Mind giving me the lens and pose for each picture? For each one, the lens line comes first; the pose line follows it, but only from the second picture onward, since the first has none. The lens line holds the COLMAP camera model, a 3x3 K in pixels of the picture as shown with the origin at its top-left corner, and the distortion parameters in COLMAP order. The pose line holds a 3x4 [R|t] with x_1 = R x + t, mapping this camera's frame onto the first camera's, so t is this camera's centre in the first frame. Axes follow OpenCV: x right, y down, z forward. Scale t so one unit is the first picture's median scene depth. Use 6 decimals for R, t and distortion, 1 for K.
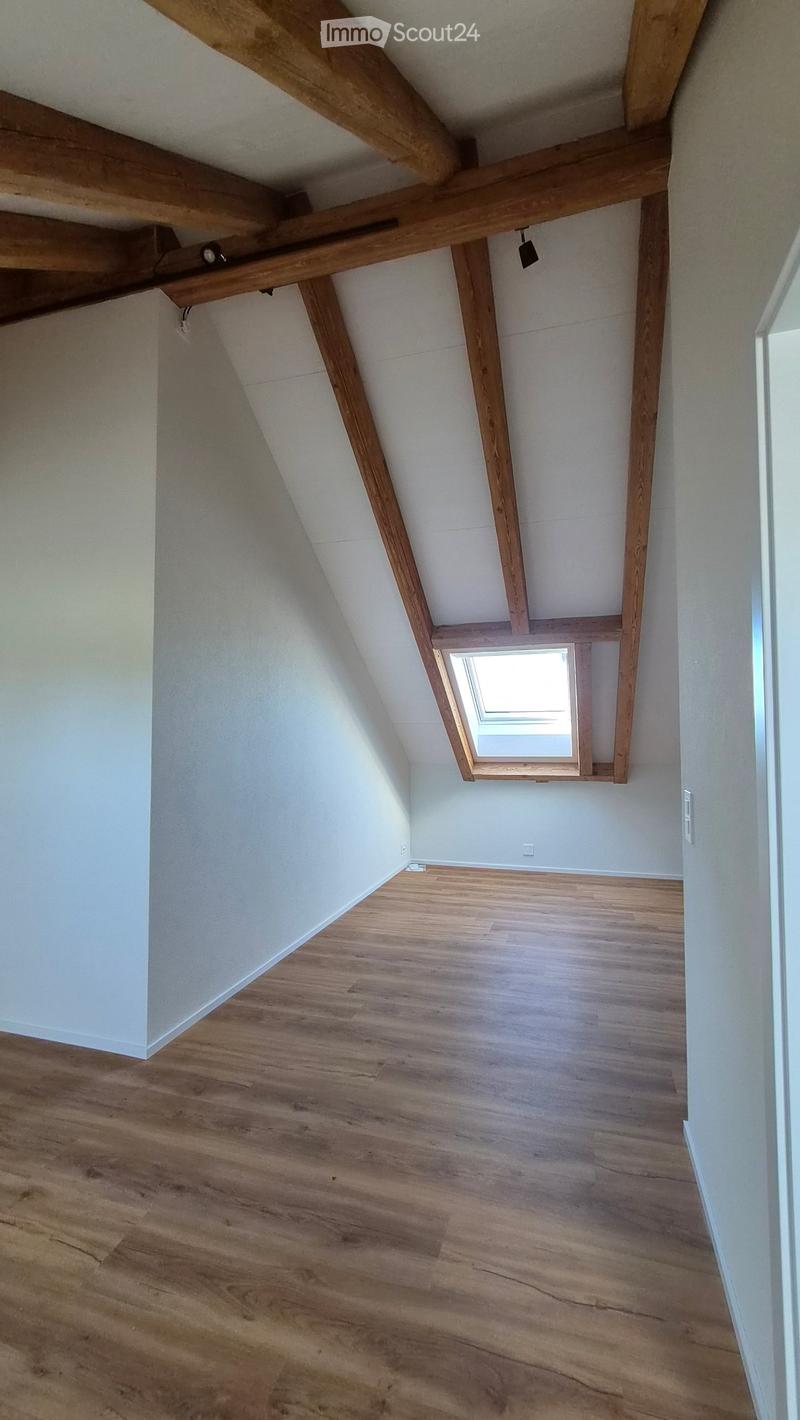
lens RADIAL K [[586.8, 0, 410.4], [0, 586.8, 709.6], [0, 0, 1]] dist [0.003755, 0.001908]
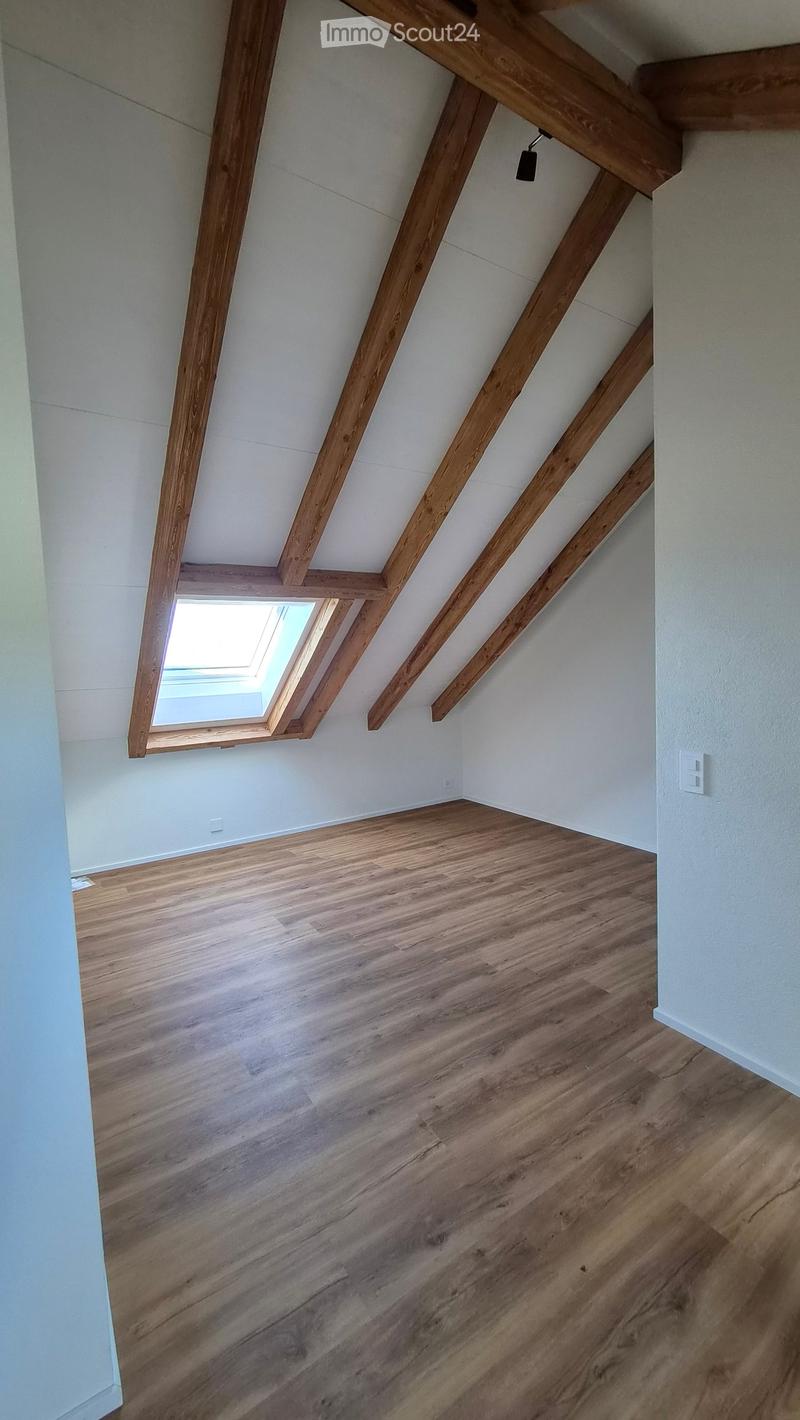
lens RADIAL K [[586.8, 0, 403.7], [0, 586.8, 710.1], [0, 0, 1]] dist [0.003755, 0.001908]
pose [[0.640483, -0.084607, 0.763297, -0.631727], [0.003925, 0.994260, 0.106915, -0.060989], [-0.767962, -0.065482, 0.637139, 0.520636]]
